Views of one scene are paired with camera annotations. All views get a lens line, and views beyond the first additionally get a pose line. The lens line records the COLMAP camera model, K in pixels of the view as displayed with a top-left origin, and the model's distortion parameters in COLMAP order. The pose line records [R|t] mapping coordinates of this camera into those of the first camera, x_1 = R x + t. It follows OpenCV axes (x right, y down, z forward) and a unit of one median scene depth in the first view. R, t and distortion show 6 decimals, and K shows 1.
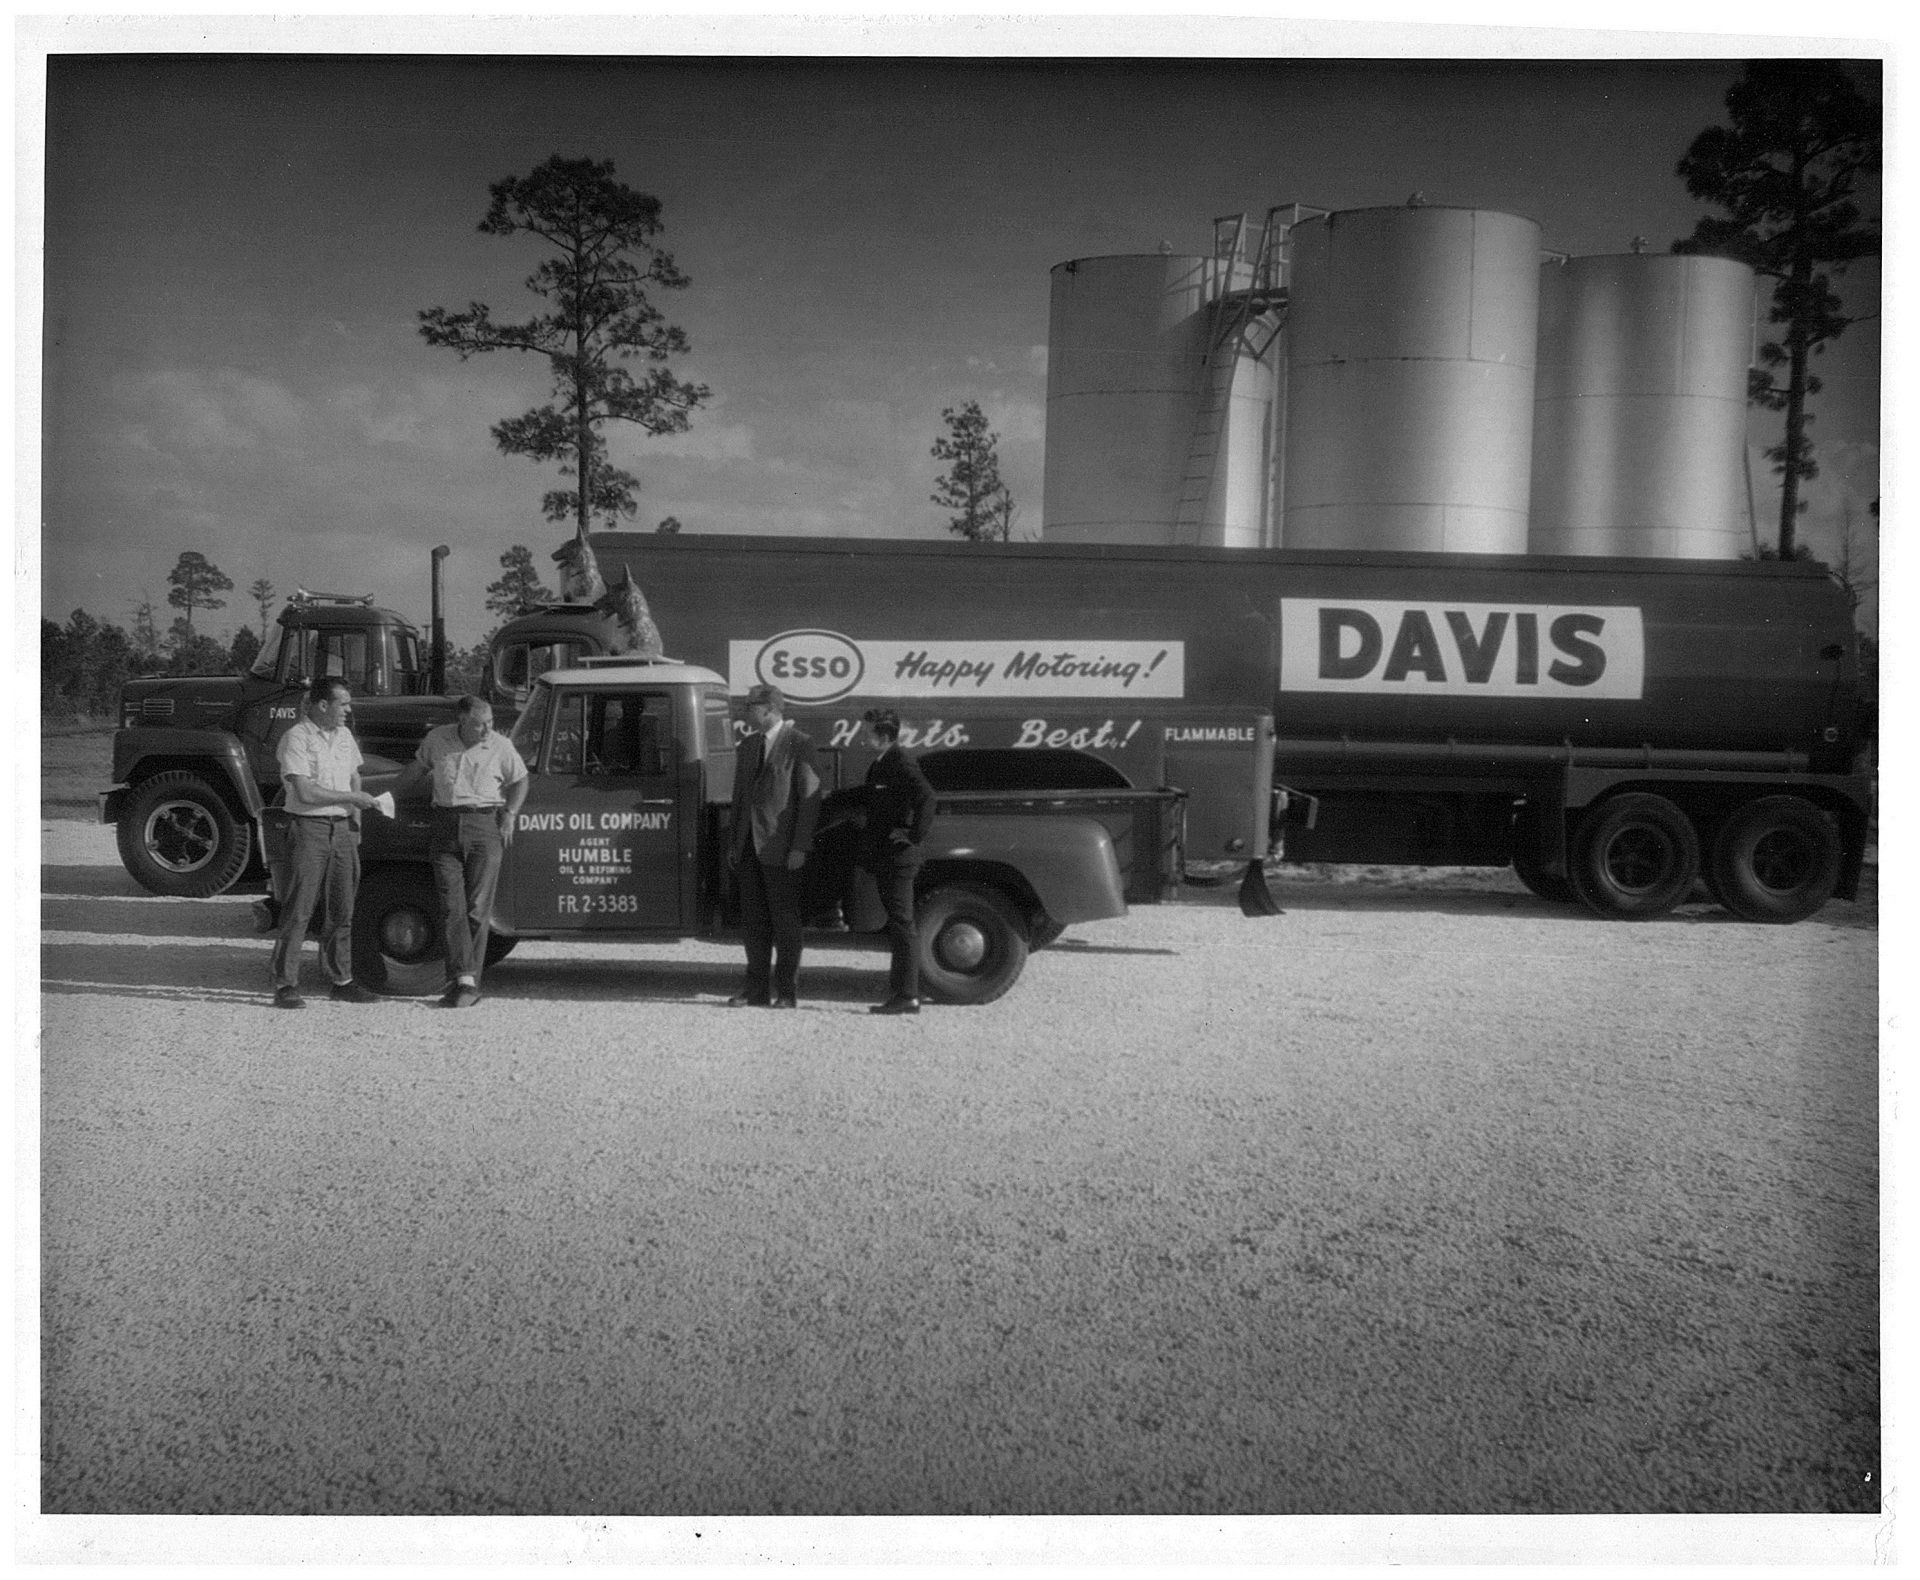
lens RADIAL K [[2055.3, 0, 960.7], [0, 2055.3, 793.5], [0, 0, 1]] dist [-0.025563, 0.000000]
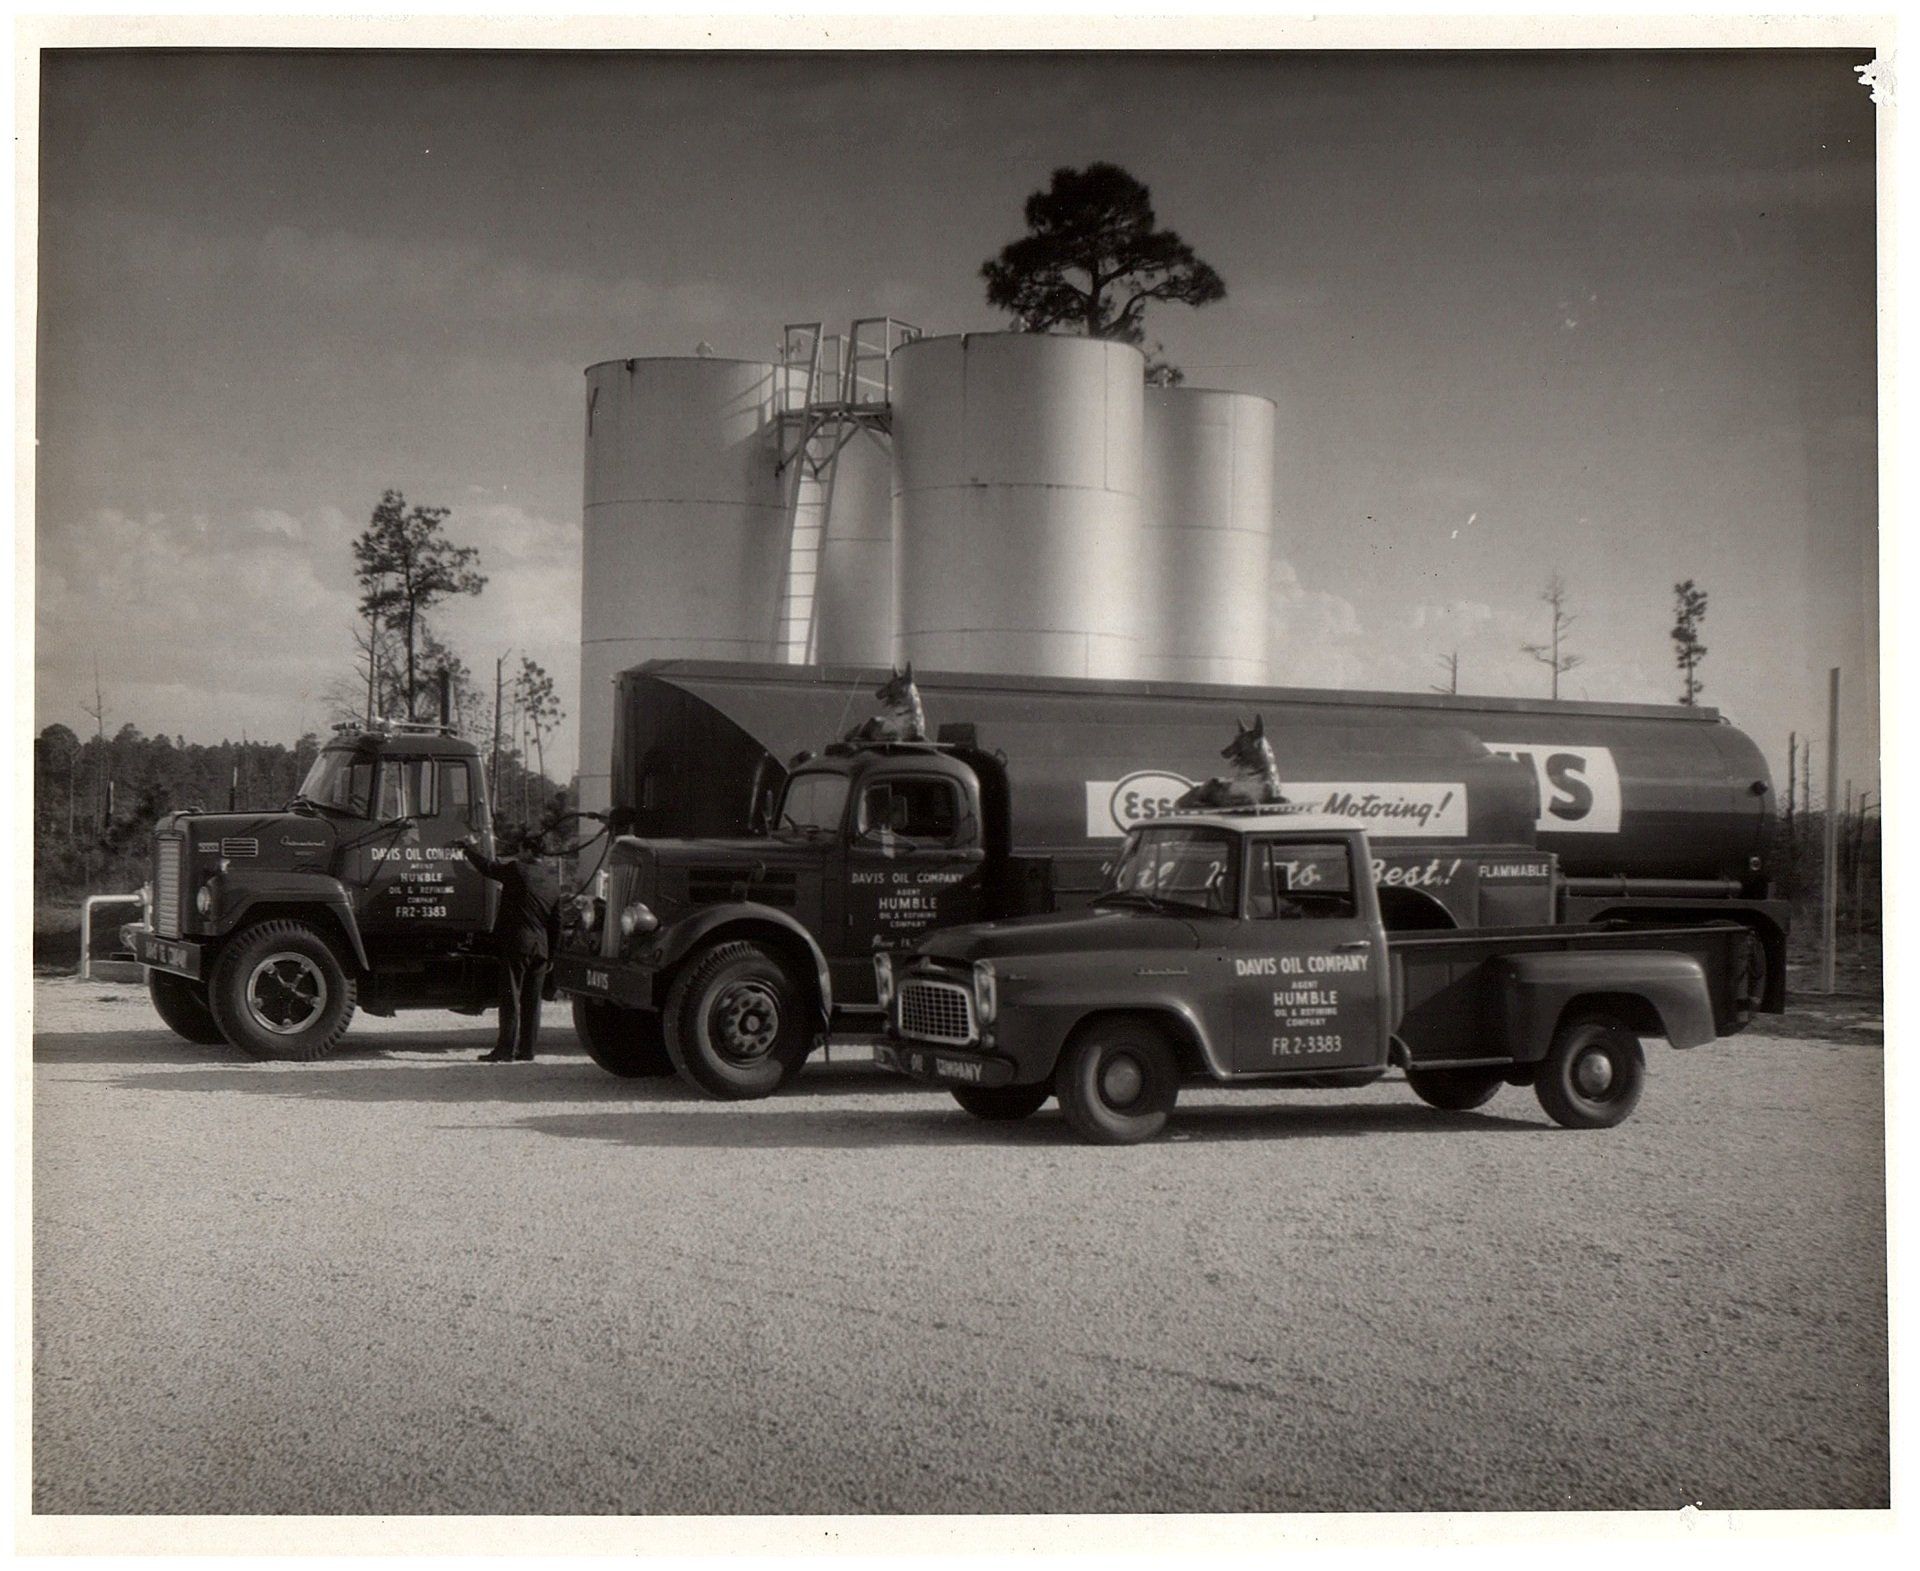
lens RADIAL K [[2234.5, 0, 959.2], [0, 2234.5, 778.1], [0, 0, 1]] dist [-0.055281, 0.000000]
pose [[0.949873, 0.004407, 0.312605, -0.512288], [0.015934, 0.997919, -0.062485, -0.009370], [-0.312230, 0.064334, 0.947826, -0.008944]]
